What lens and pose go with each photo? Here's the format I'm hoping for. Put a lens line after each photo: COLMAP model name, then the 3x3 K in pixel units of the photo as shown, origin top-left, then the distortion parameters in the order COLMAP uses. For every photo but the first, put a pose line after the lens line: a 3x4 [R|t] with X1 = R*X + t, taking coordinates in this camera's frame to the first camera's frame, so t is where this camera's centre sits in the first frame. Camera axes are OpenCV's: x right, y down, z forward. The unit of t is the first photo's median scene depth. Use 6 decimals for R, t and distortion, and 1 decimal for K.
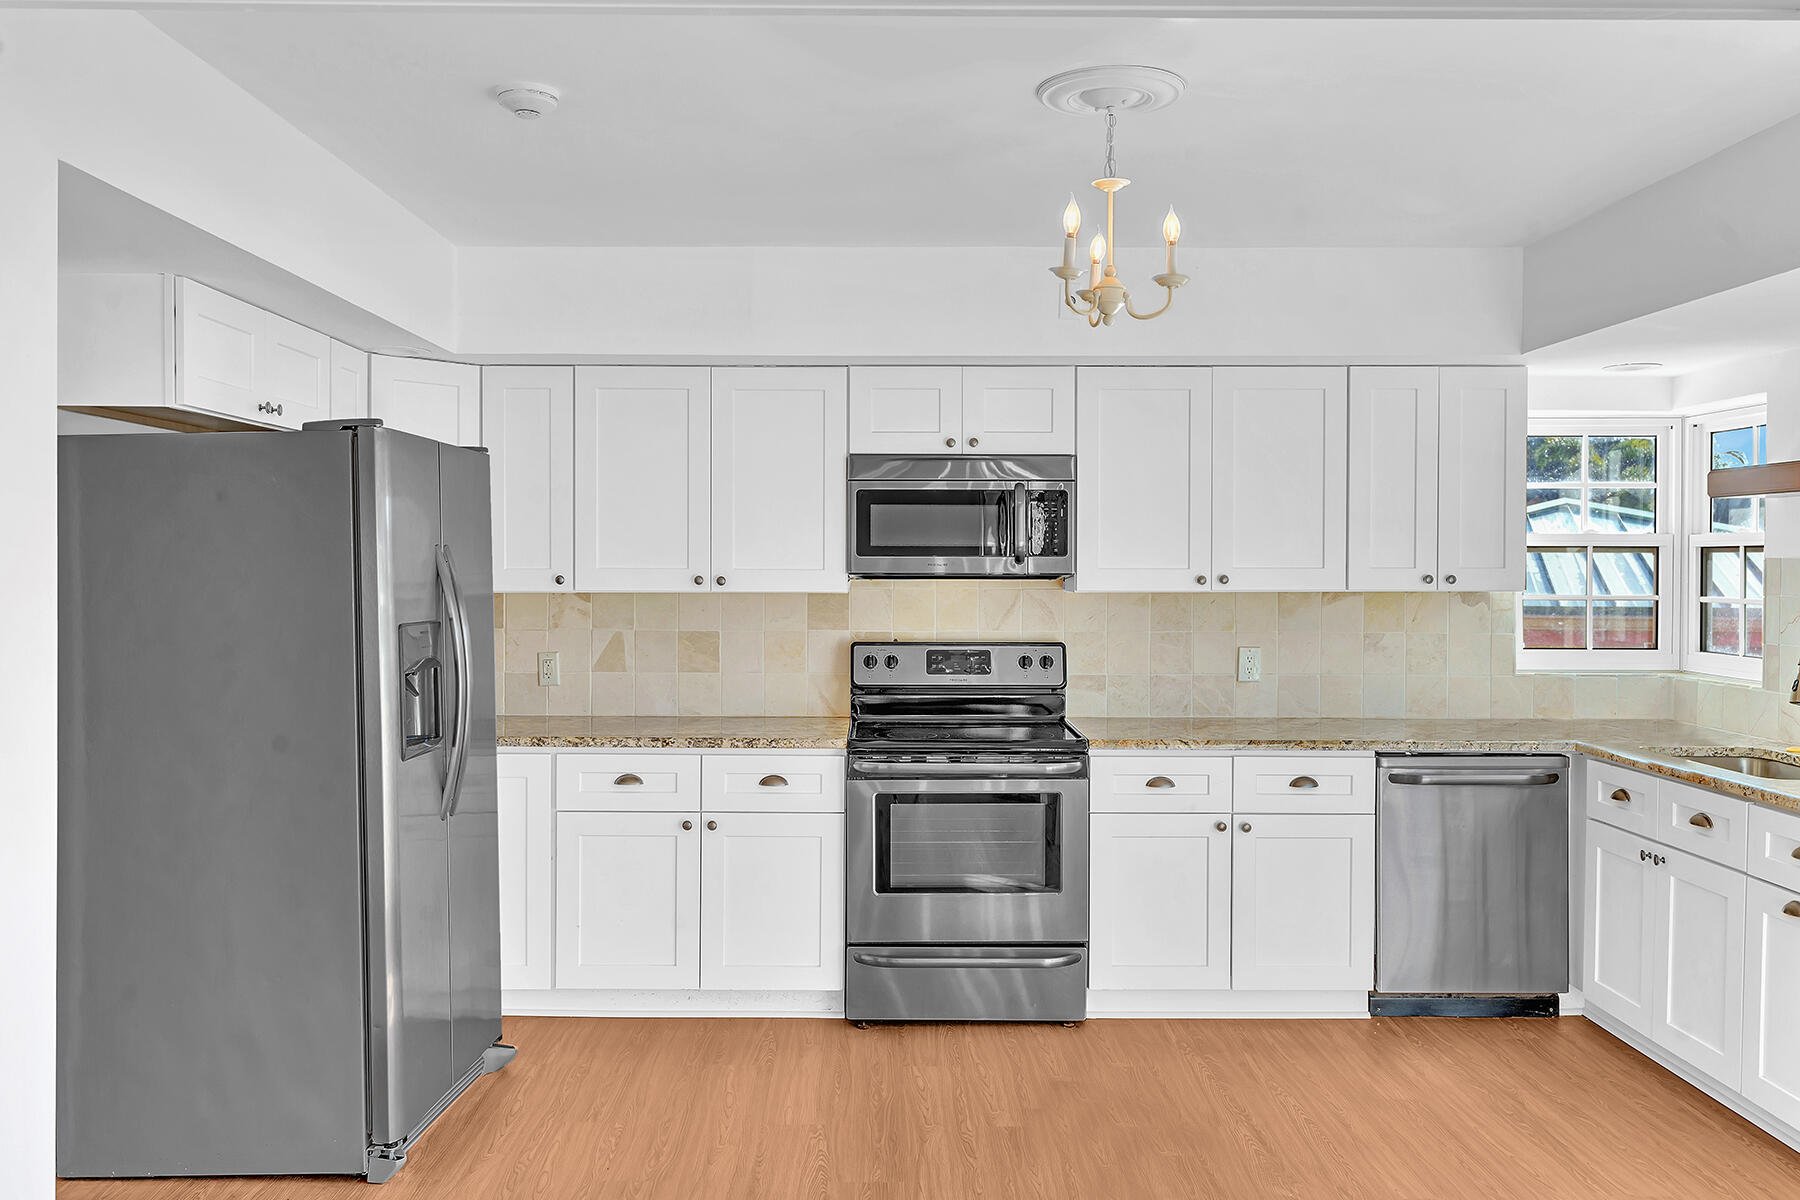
lens RADIAL K [[1475.0, 0, 900.0], [0, 1475.0, 600.0], [0, 0, 1]] dist [0.010700, 0.004967]
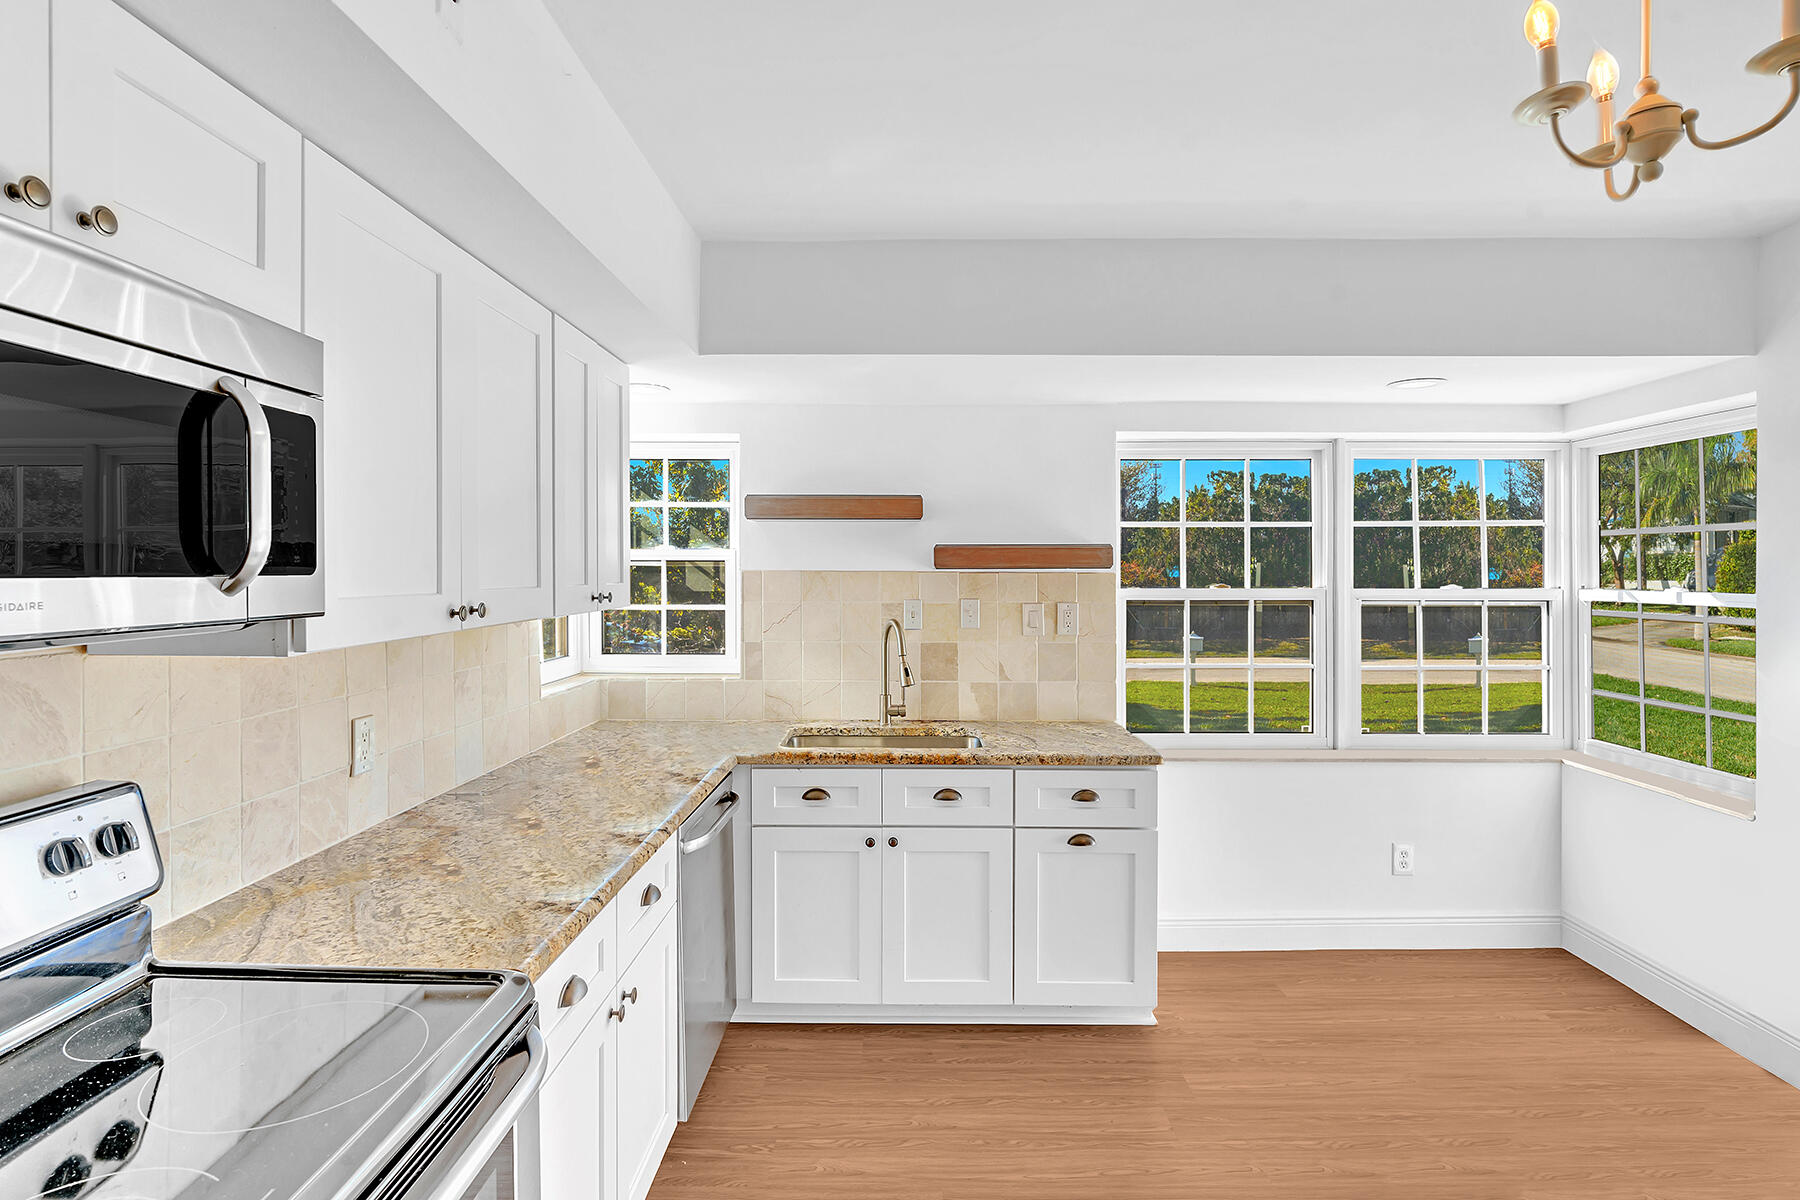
lens RADIAL K [[903.5, 0, 901.0], [0, 903.5, 566.8], [0, 0, 1]] dist [0.000223, 0.000752]
pose [[0.021505, -0.001021, 0.999768, -0.155784], [0.023891, 0.999714, 0.000507, -0.029691], [-0.999483, 0.023874, 0.021523, 0.862176]]
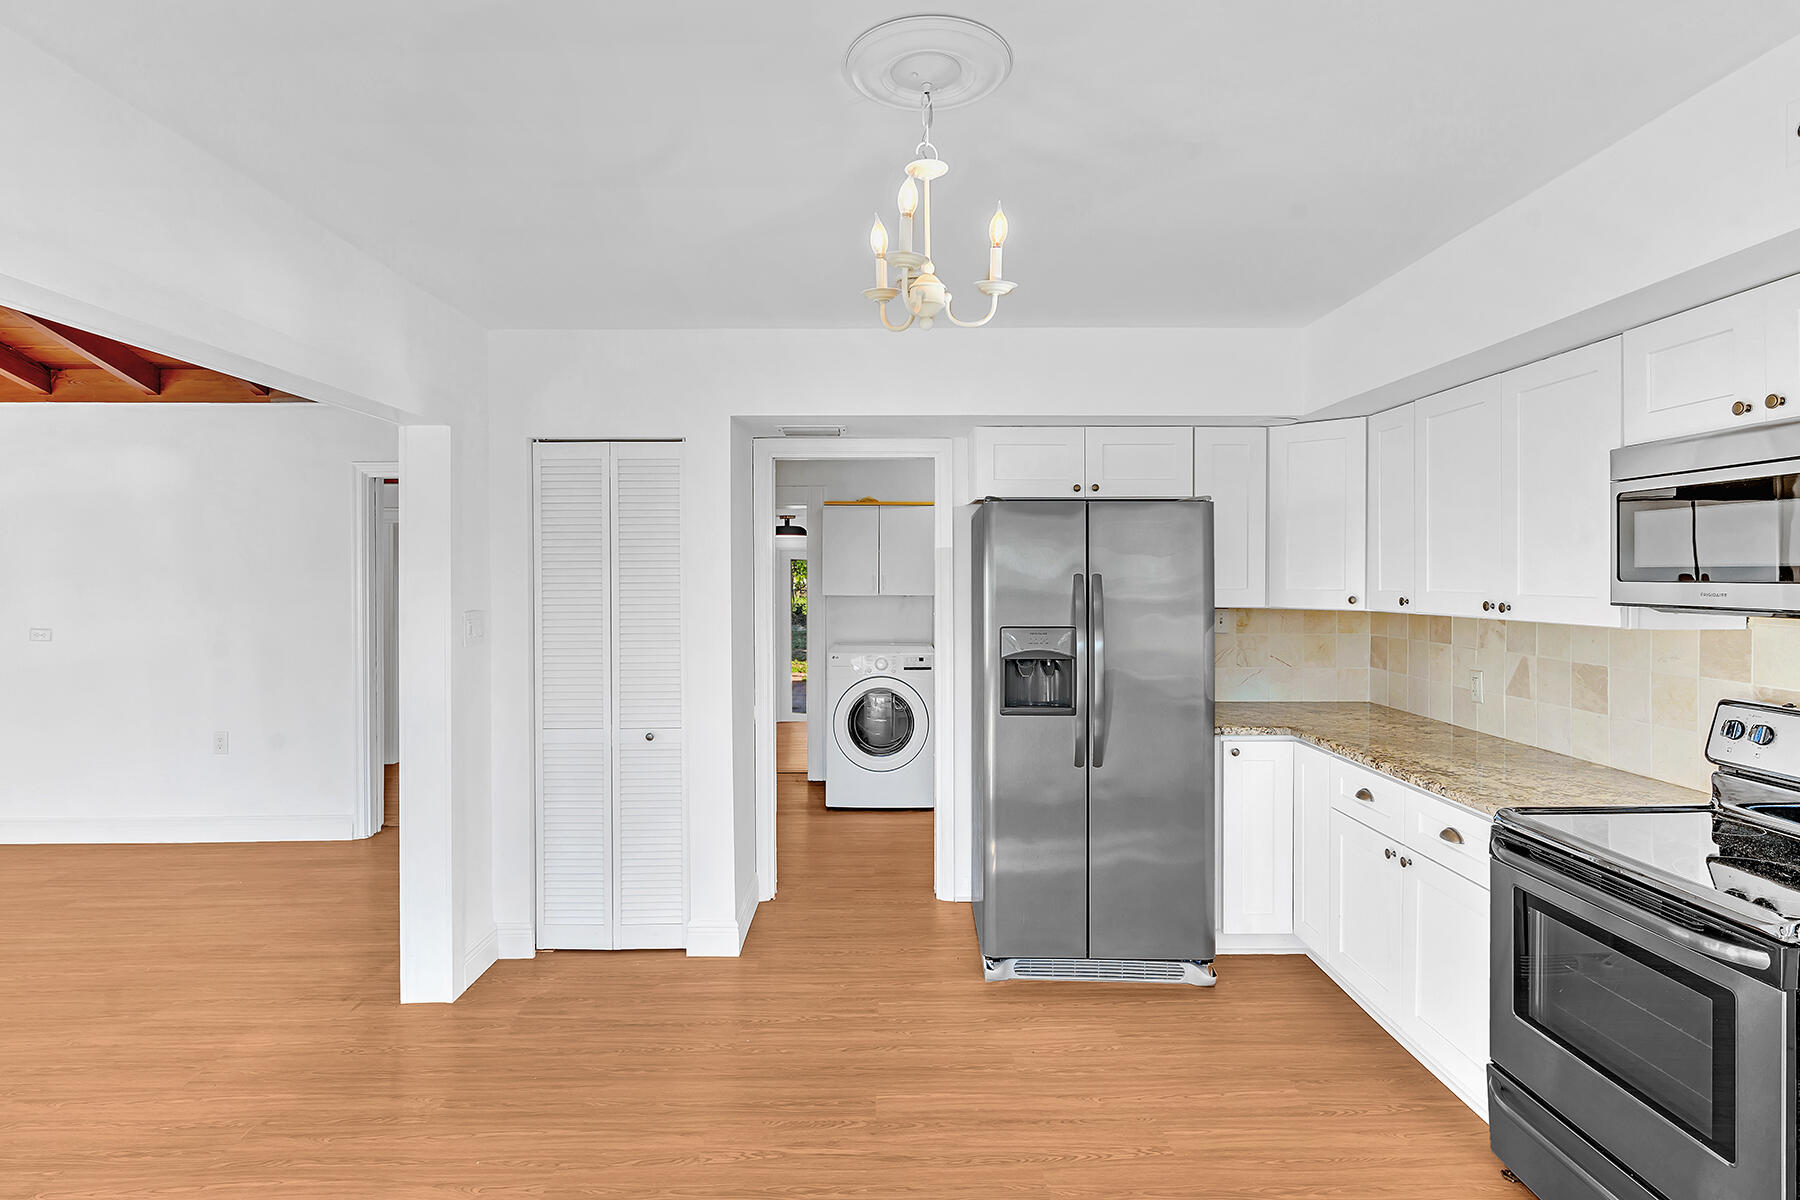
lens RADIAL K [[923.1, 0, 898.0], [0, 923.1, 578.1], [0, 0, 1]] dist [-0.003077, -0.000444]
pose [[0.006042, 0.003584, -0.999975, 0.460428], [-0.025711, 0.999664, 0.003427, -0.024251], [0.999651, 0.025689, 0.006132, 0.651207]]
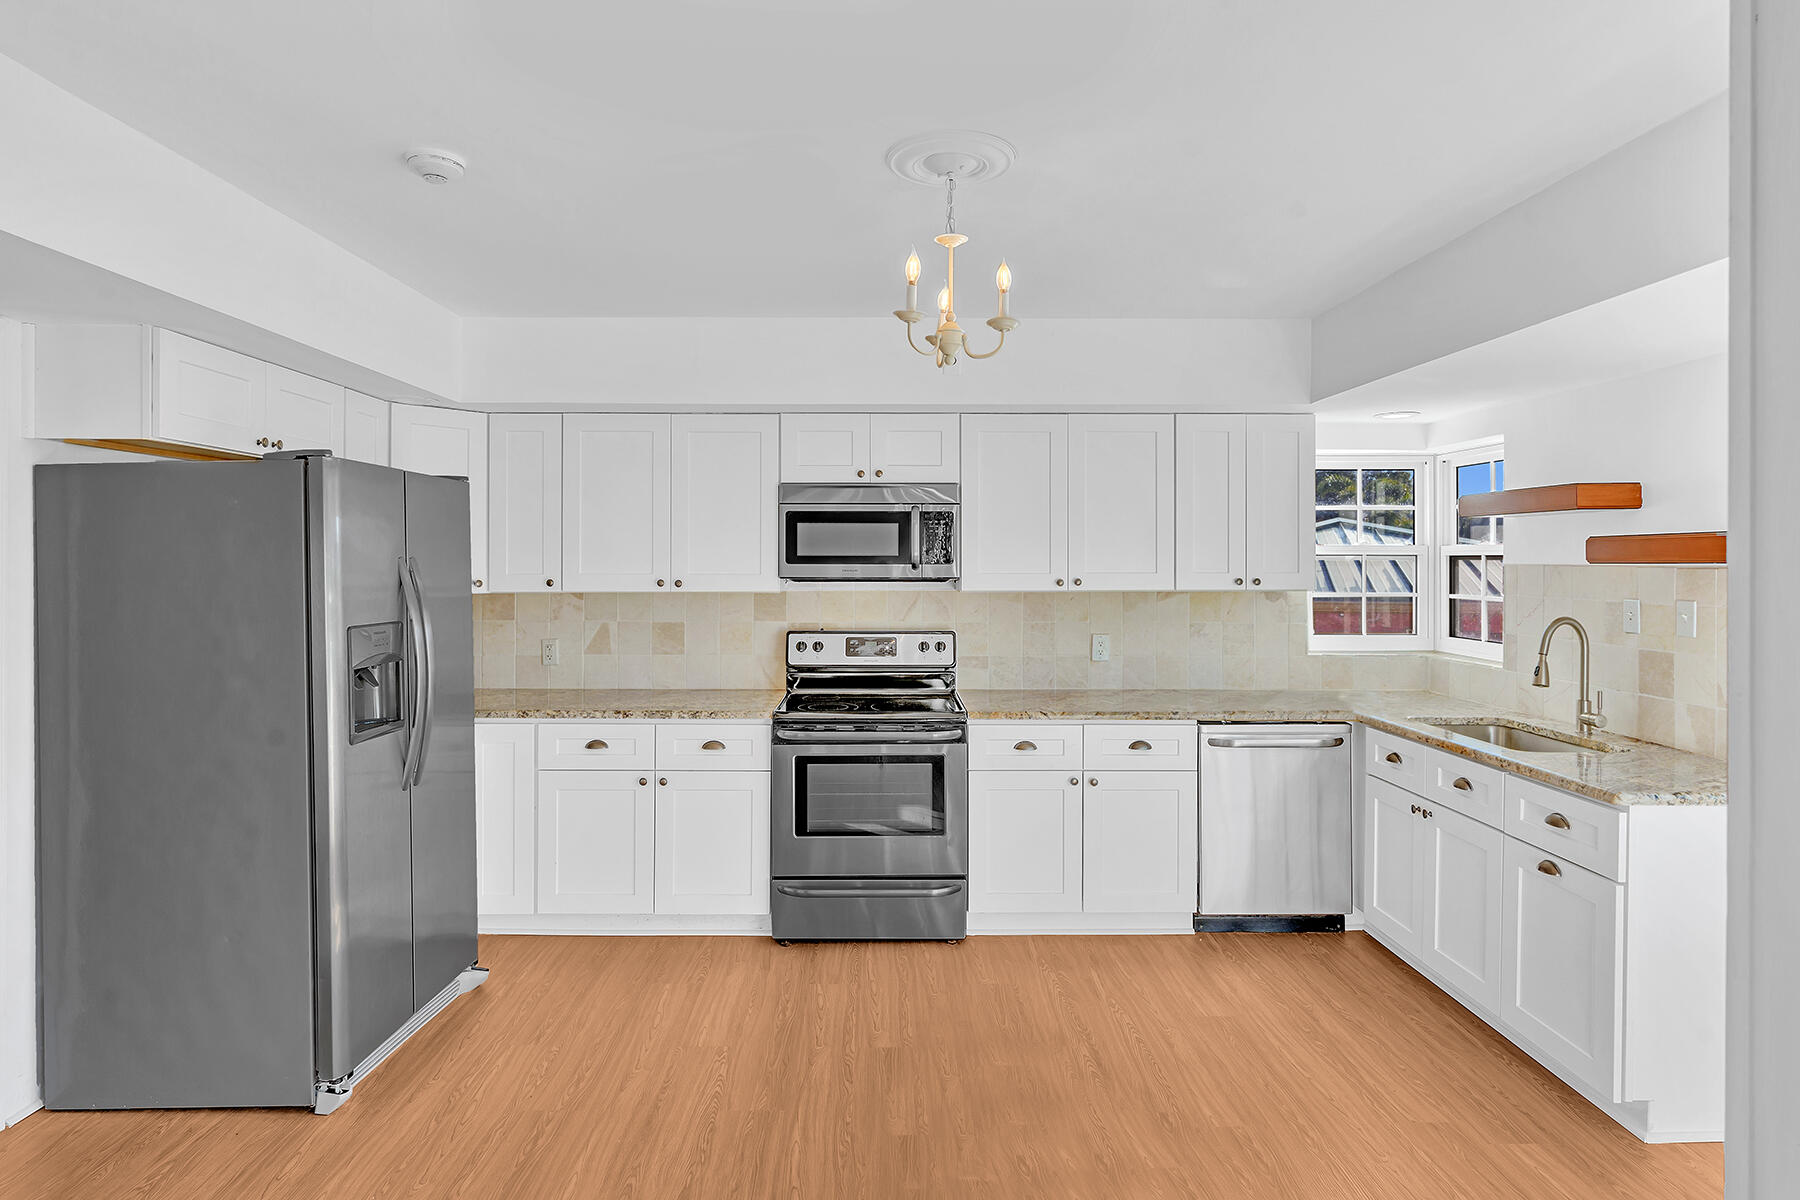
lens RADIAL K [[986.3, 0, 898.4], [0, 986.3, 568.4], [0, 0, 1]] dist [0.001797, 0.002142]
pose [[0.999988, -0.000638, 0.004765, 0.064997], [0.000722, 0.999841, -0.017800, -0.011165], [-0.004753, 0.017803, 0.999830, 0.164122]]
